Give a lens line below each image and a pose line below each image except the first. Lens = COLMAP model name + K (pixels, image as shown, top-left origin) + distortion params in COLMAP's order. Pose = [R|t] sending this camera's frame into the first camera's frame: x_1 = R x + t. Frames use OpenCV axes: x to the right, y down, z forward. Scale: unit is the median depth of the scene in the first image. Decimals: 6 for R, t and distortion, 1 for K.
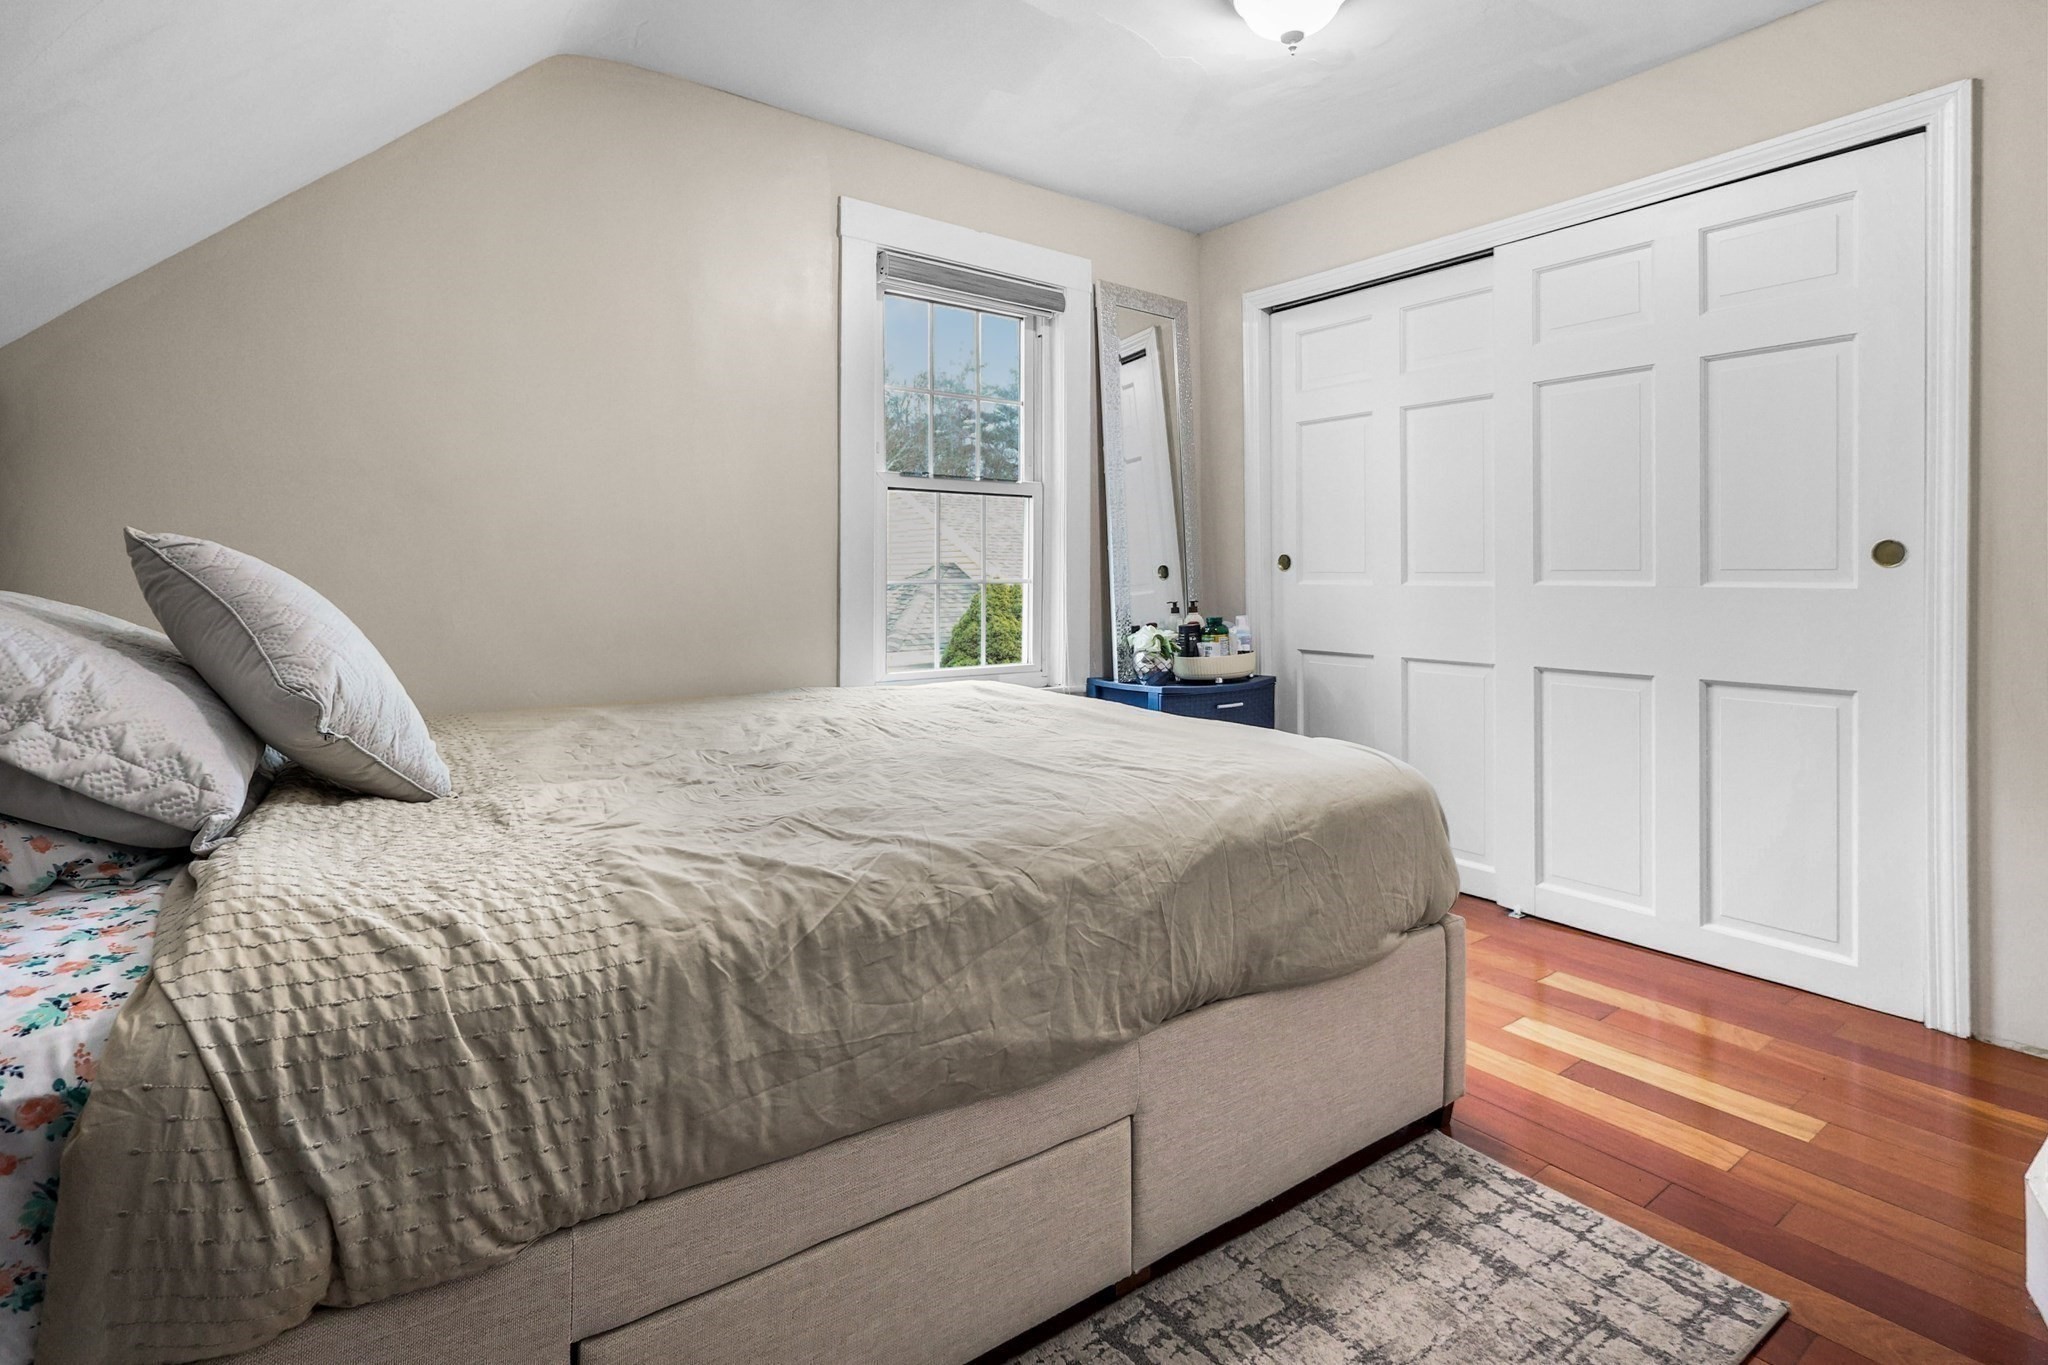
lens RADIAL K [[986.4, 0, 1026.4], [0, 986.4, 585.6], [0, 0, 1]] dist [-0.002358, 0.000336]
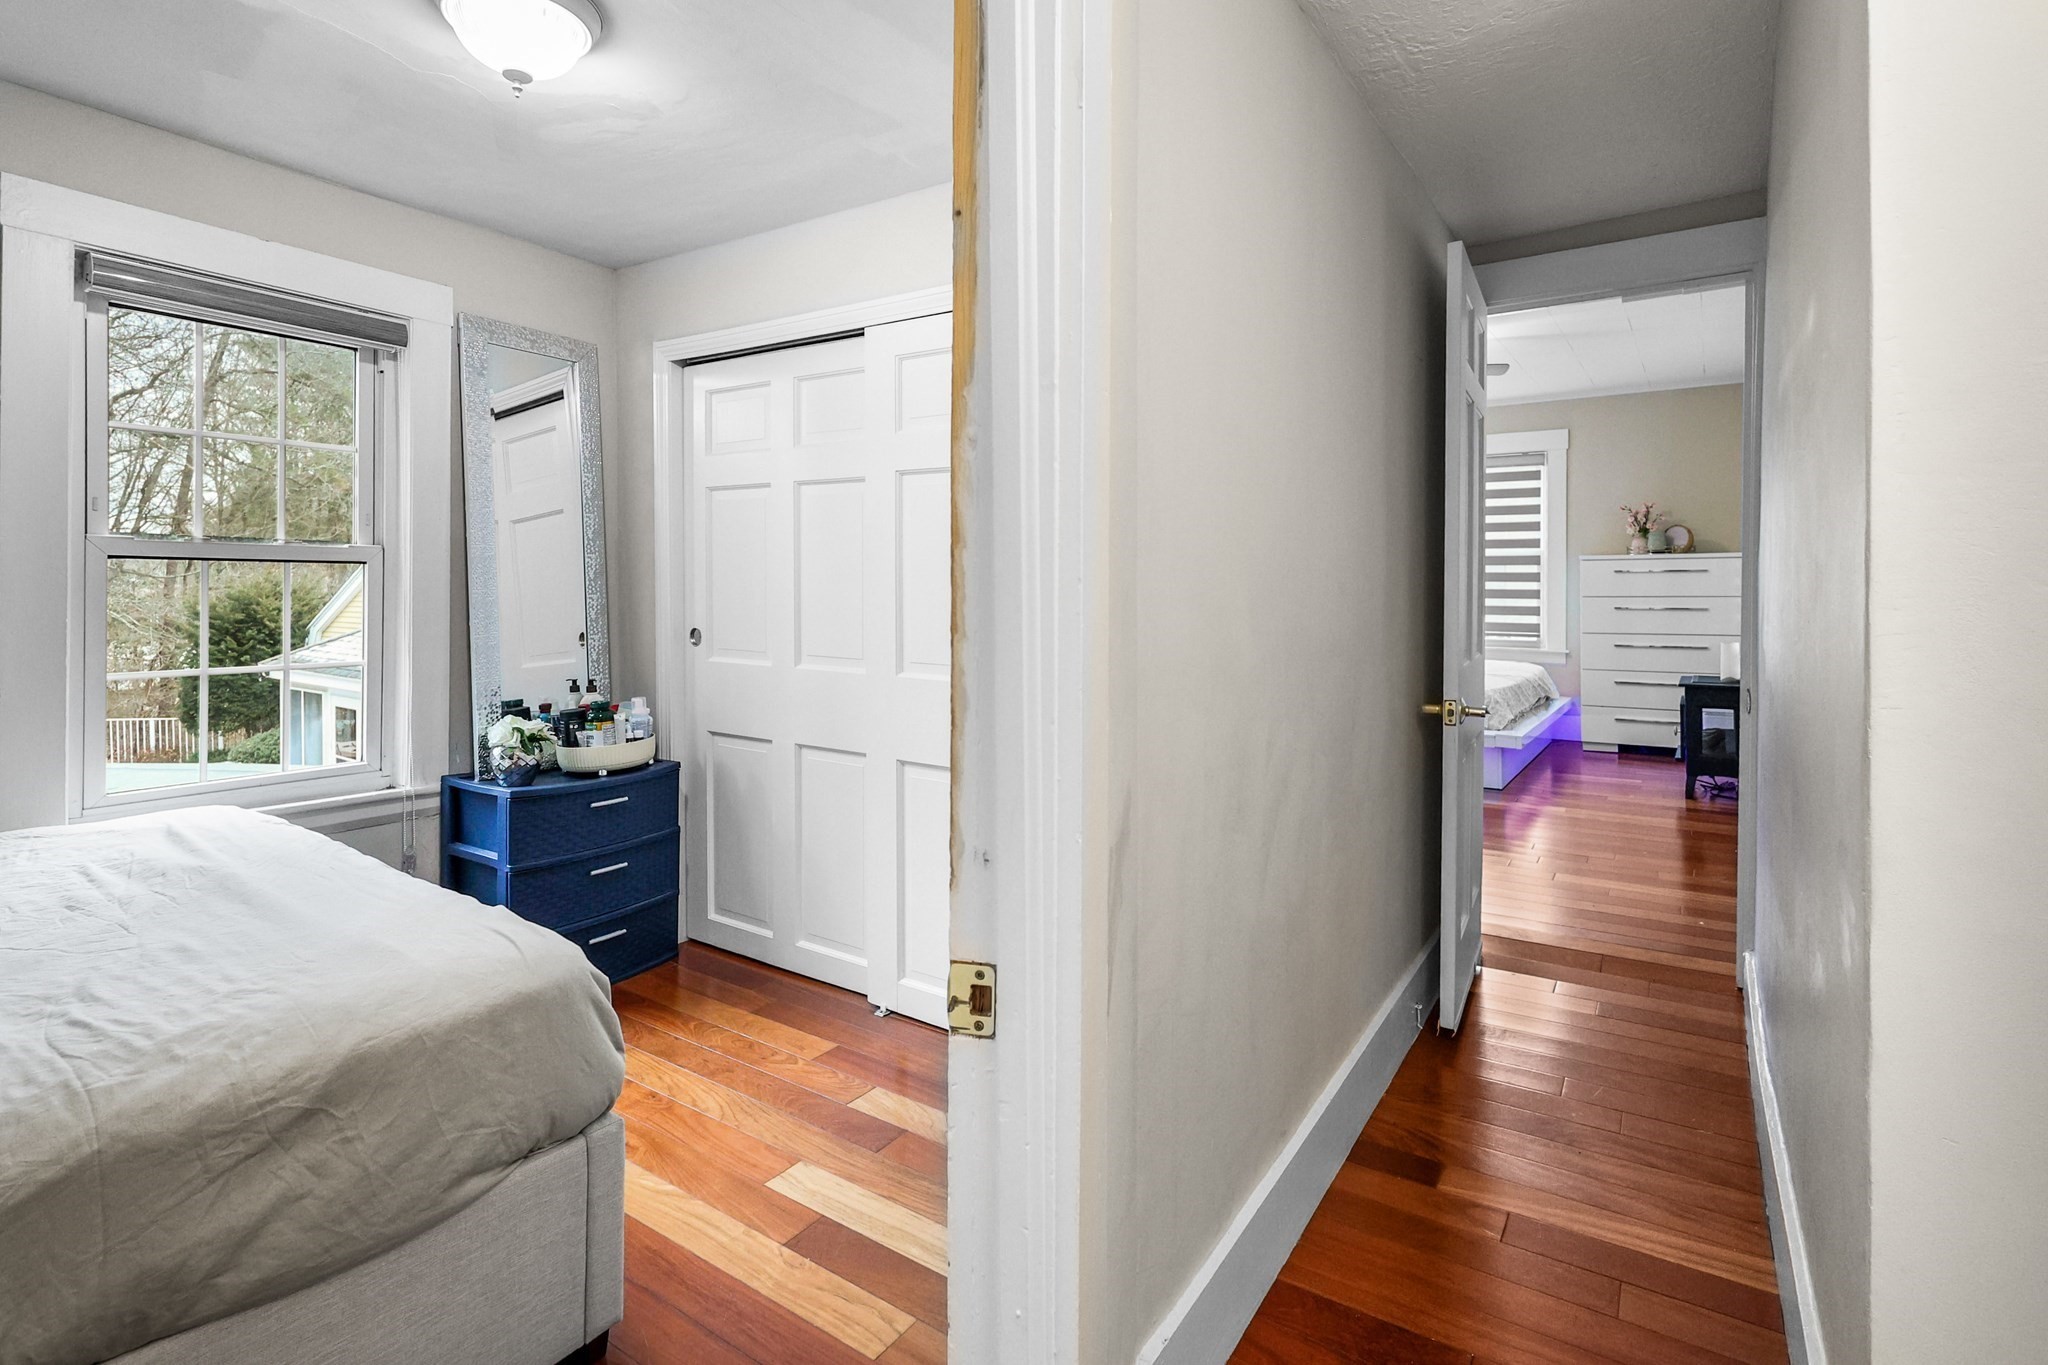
lens RADIAL K [[981.2, 0, 1021.7], [0, 981.2, 589.3], [0, 0, 1]] dist [-0.005655, 0.002035]
pose [[0.943407, 0.008627, 0.331526, 0.641329], [-0.008024, 0.999963, -0.003188, -0.176660], [-0.331541, 0.000348, 0.943441, 0.079185]]
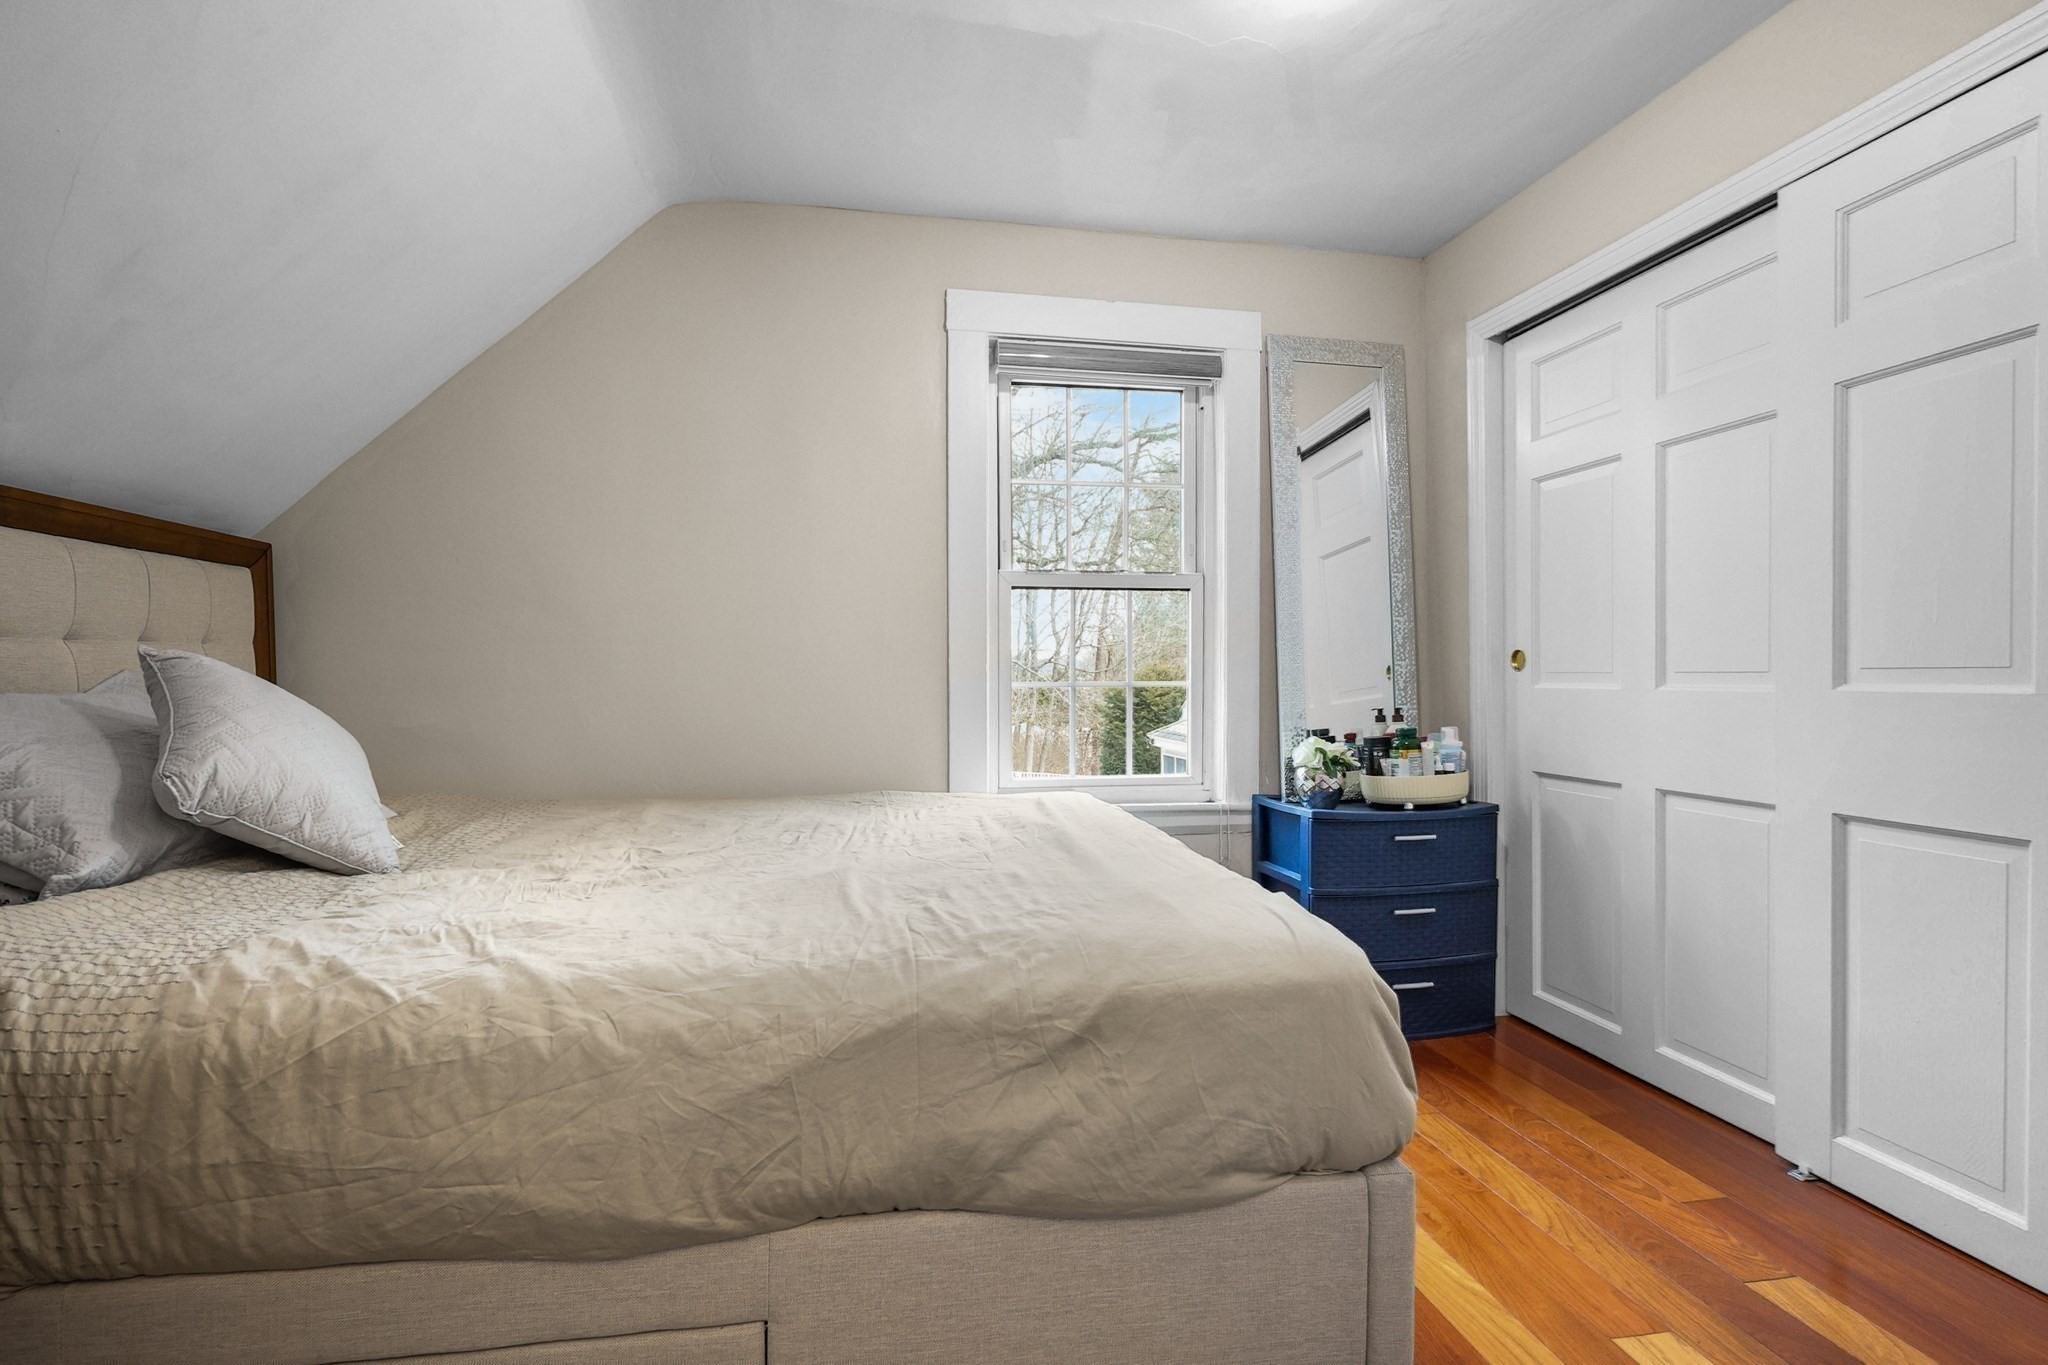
lens RADIAL K [[964.3, 0, 1021.8], [0, 964.3, 707.6], [0, 0, 1]] dist [-0.001988, 0.001172]
pose [[0.895002, 0.010689, -0.445935, 0.655890], [-0.000639, 0.999743, 0.022682, -0.007297], [0.446062, -0.020016, 0.894778, 0.363924]]
